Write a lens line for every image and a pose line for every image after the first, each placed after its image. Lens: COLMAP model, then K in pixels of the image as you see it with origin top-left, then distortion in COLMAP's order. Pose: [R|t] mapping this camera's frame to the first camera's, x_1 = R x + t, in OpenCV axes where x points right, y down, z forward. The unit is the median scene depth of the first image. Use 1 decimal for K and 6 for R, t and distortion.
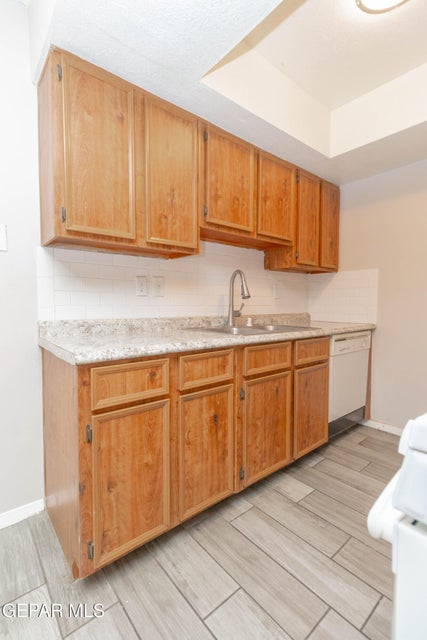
lens RADIAL K [[301.3, 0, 212.0], [0, 301.3, 320.8], [0, 0, 1]] dist [0.007942, -0.002240]
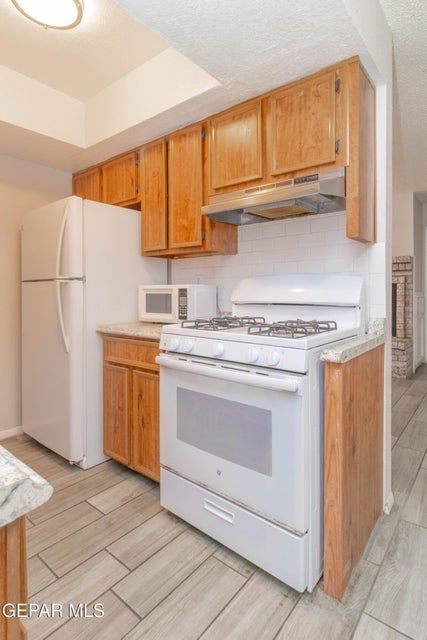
lens RADIAL K [[337.8, 0, 215.6], [0, 337.8, 290.2], [0, 0, 1]] dist [-0.004067, -0.000530]
pose [[-0.189675, -0.000343, 0.981847, -0.729743], [0.058974, 0.998190, 0.011742, -0.074347], [-0.980074, 0.060130, -0.189311, 0.704019]]
